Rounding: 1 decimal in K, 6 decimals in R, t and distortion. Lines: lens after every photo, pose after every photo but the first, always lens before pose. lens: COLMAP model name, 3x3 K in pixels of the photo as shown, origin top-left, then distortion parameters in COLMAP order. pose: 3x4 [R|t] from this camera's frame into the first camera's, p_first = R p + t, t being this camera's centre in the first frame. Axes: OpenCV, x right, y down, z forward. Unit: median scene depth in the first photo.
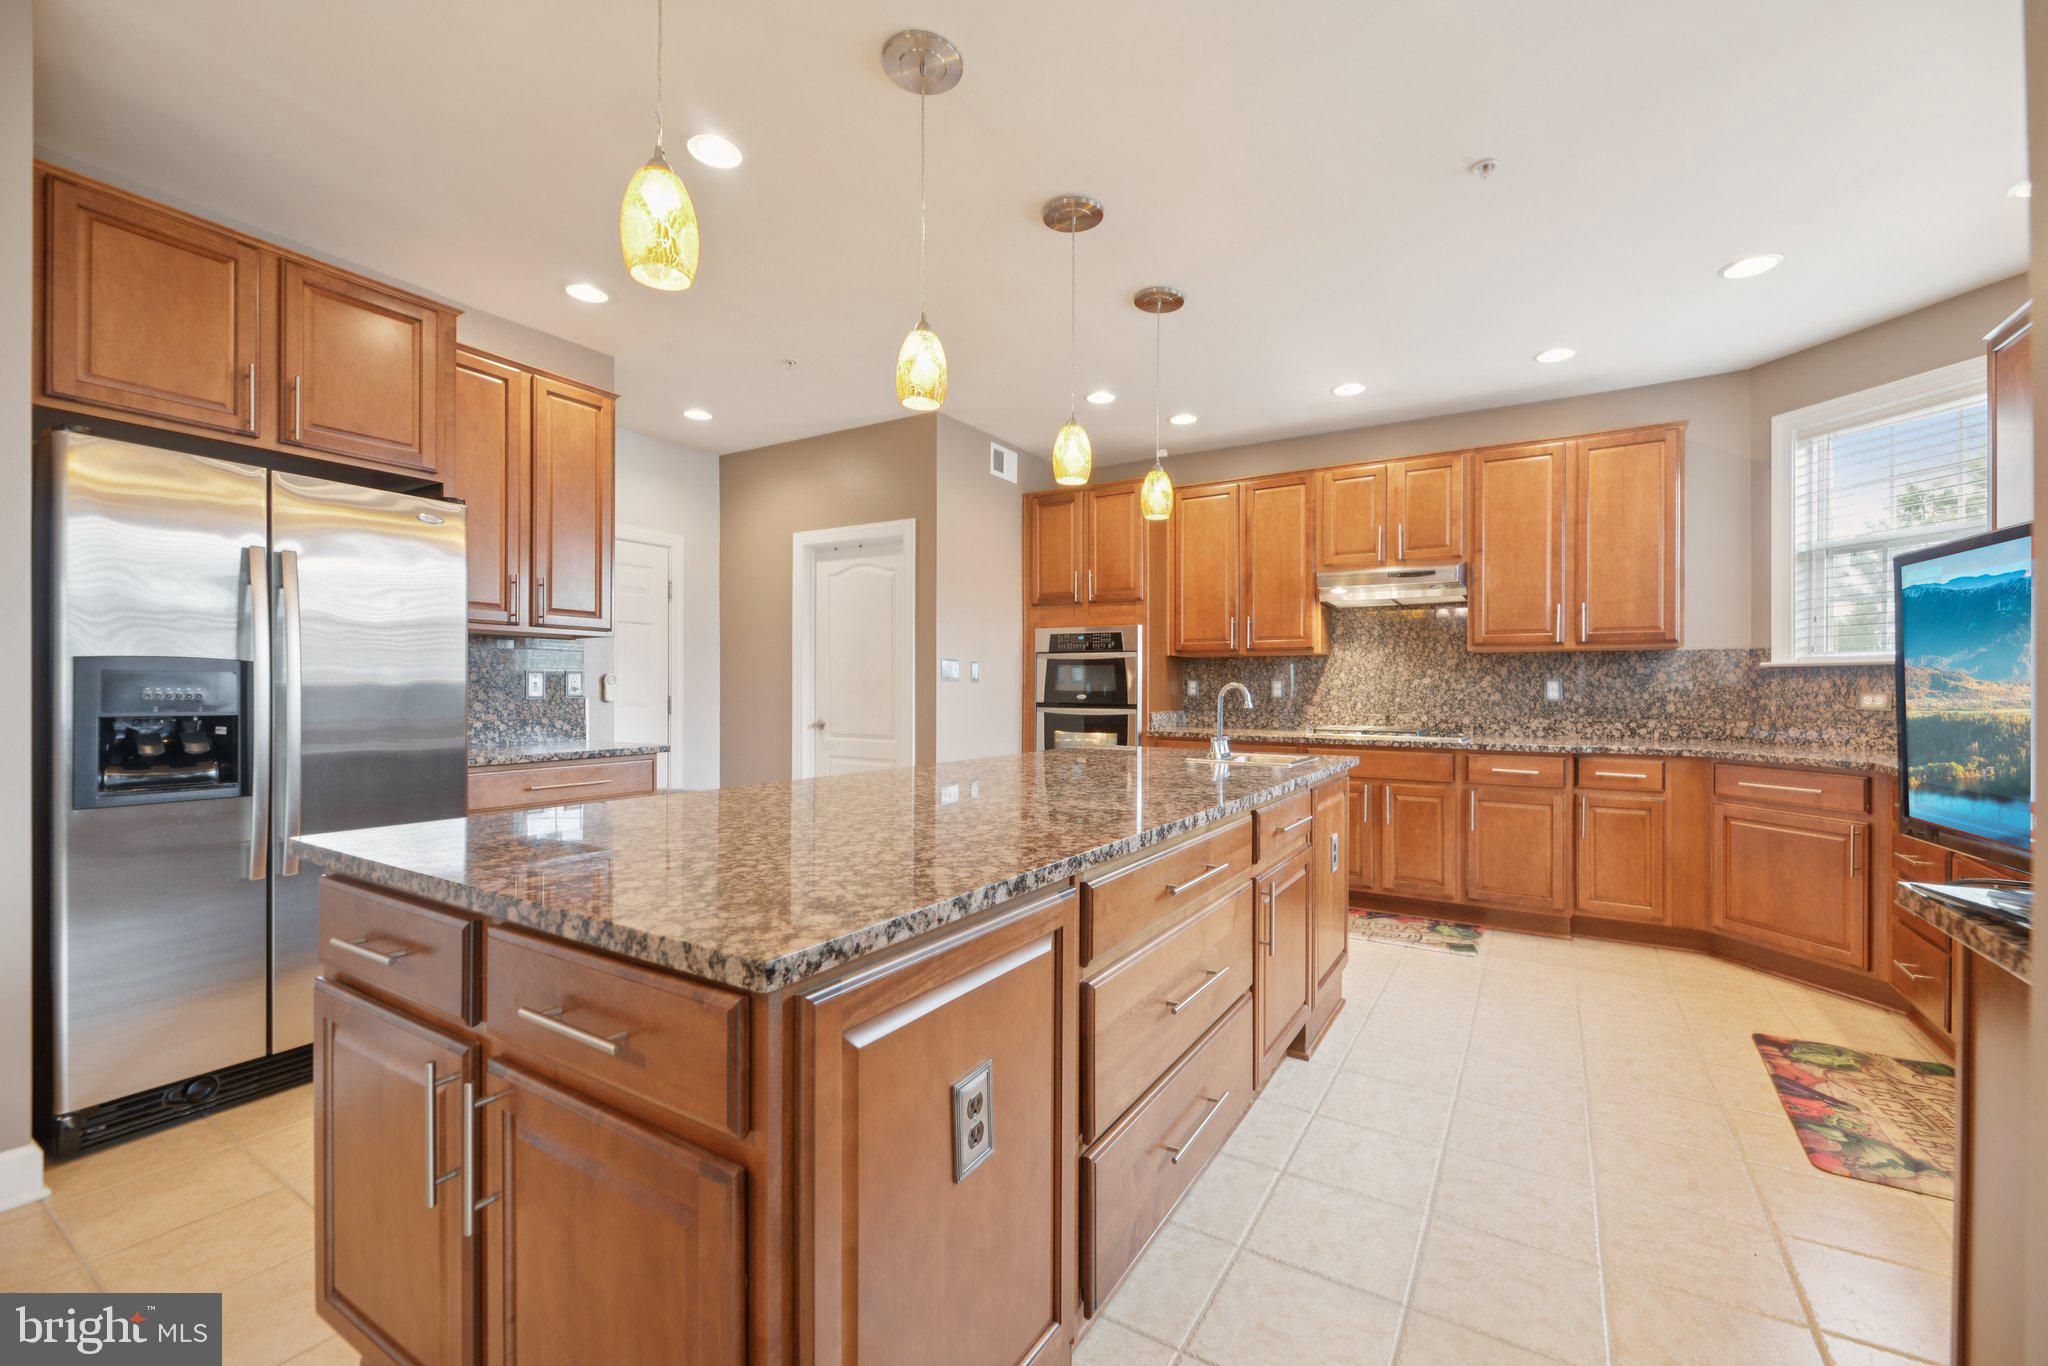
lens RADIAL K [[836.5, 0, 1039.7], [0, 836.5, 682.2], [0, 0, 1]] dist [0.003764, -0.004252]
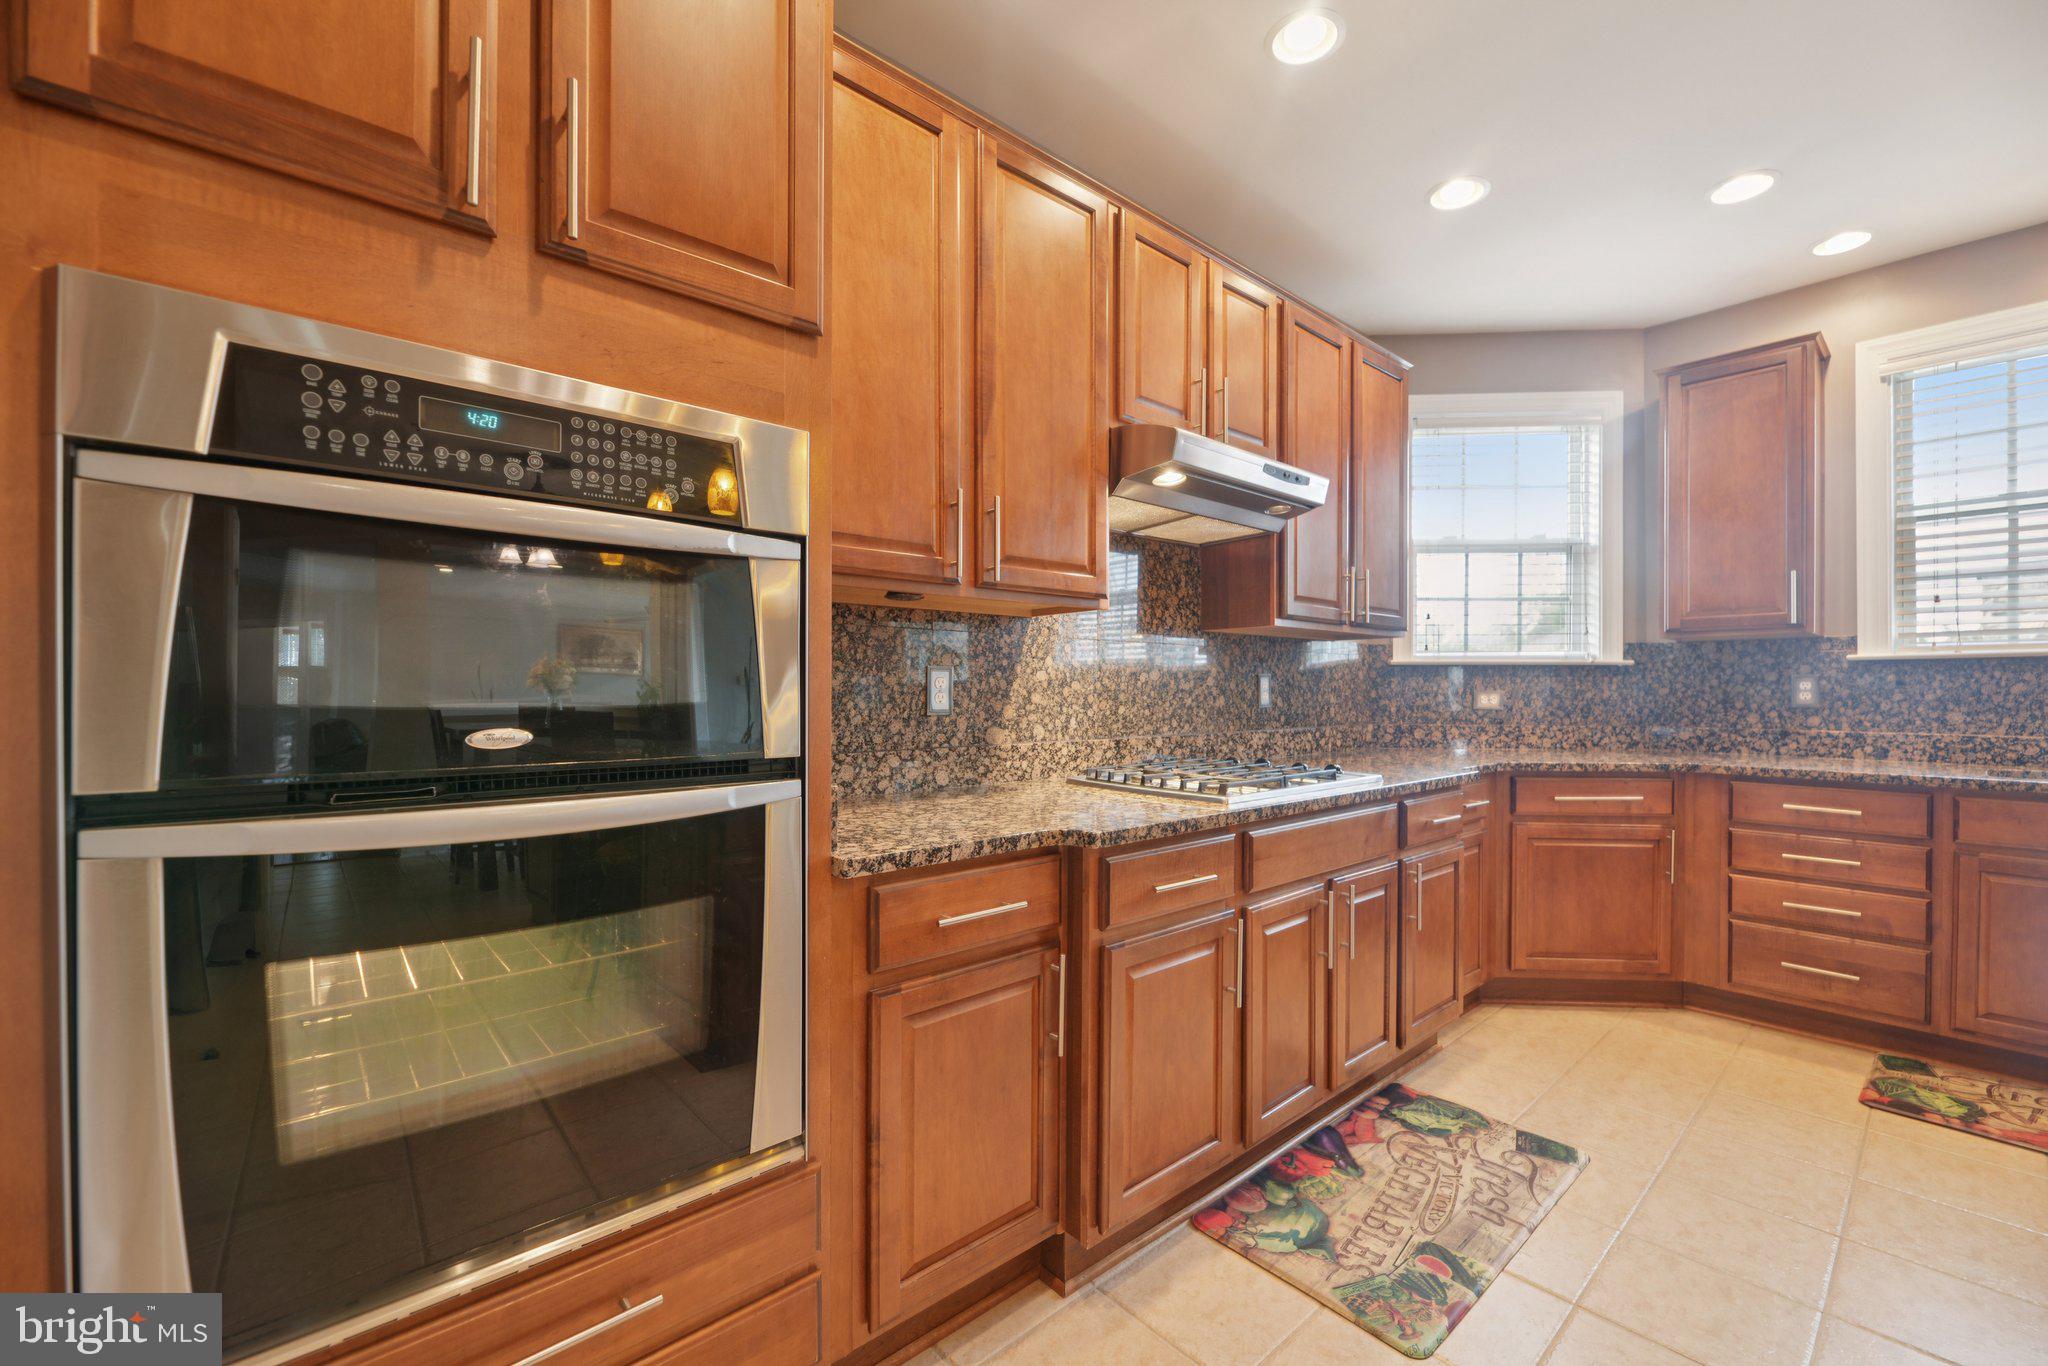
lens RADIAL K [[836.5, 0, 1039.1], [0, 836.5, 692.0], [0, 0, 1]] dist [0.003764, -0.004252]
pose [[0.288971, -0.006004, 0.957319, -0.121144], [-0.006052, 0.999949, 0.008098, 0.006381], [-0.957319, -0.008134, 0.288920, 1.057954]]
